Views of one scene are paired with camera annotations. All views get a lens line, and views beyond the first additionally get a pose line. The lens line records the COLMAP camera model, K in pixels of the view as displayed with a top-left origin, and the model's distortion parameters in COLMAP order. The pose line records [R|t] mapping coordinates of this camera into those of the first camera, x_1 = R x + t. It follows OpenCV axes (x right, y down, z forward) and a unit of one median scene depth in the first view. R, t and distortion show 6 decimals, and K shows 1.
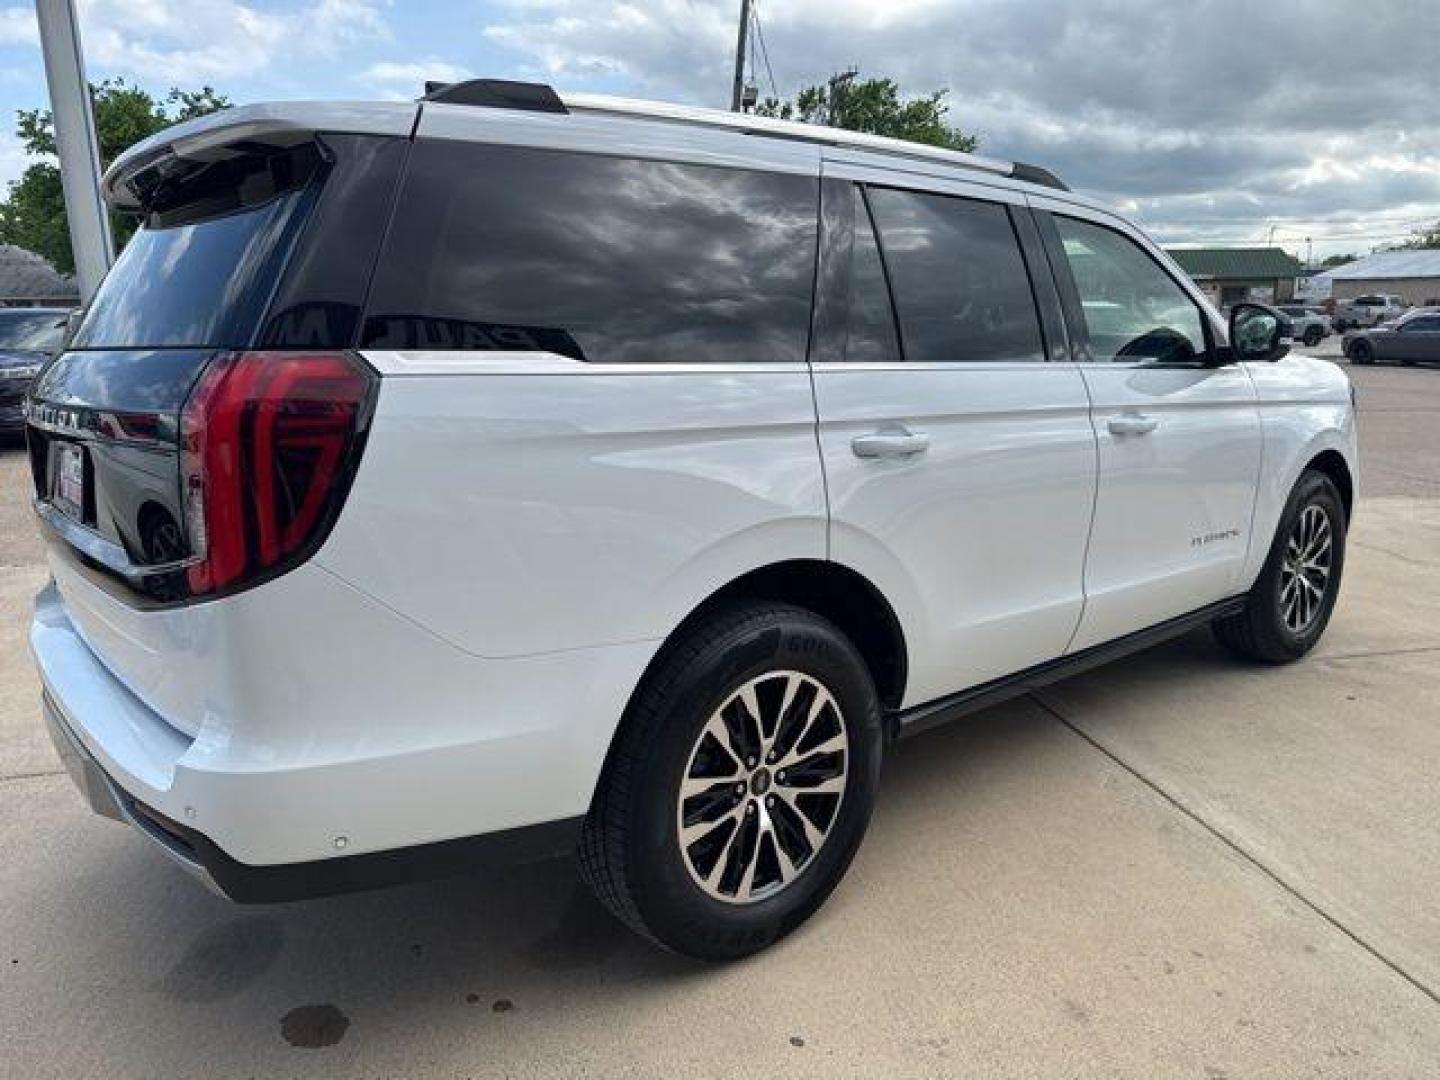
lens RADIAL K [[999.9, 0, 713.0], [0, 999.9, 545.5], [0, 0, 1]] dist [0.042842, -0.043070]
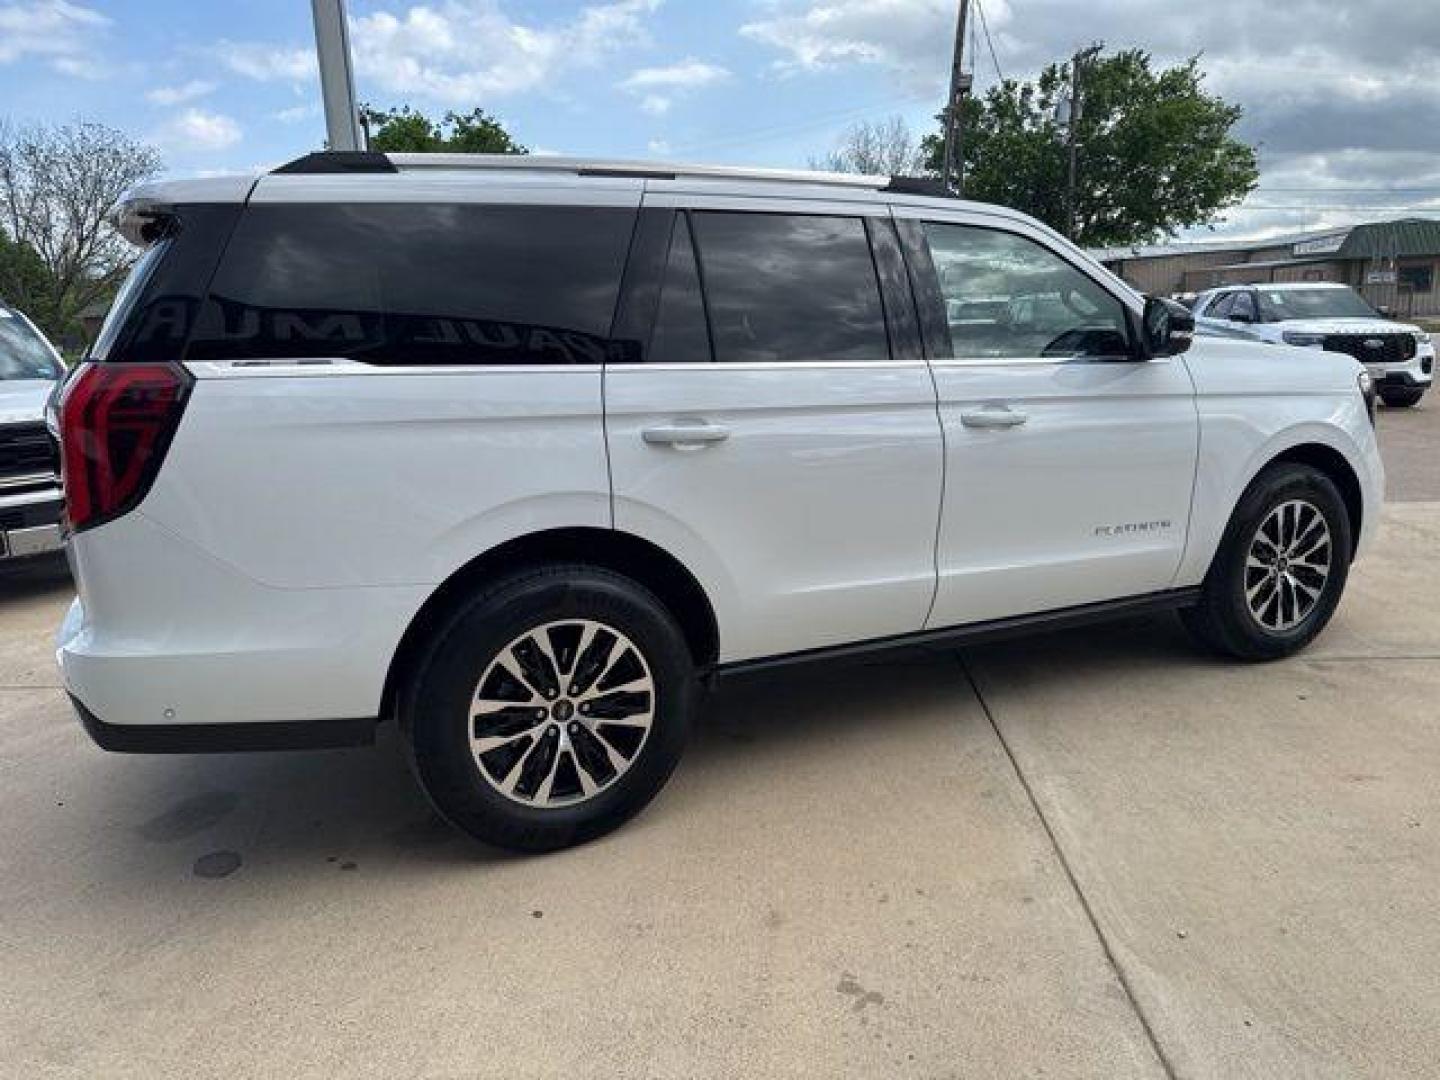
lens RADIAL K [[999.9, 0, 713.0], [0, 999.9, 545.5], [0, 0, 1]] dist [0.042842, -0.043070]
pose [[0.972310, 0.031230, -0.231597, 0.493037], [-0.029556, 0.999506, 0.010697, 0.017379], [0.231816, -0.003556, 0.972753, -0.136266]]
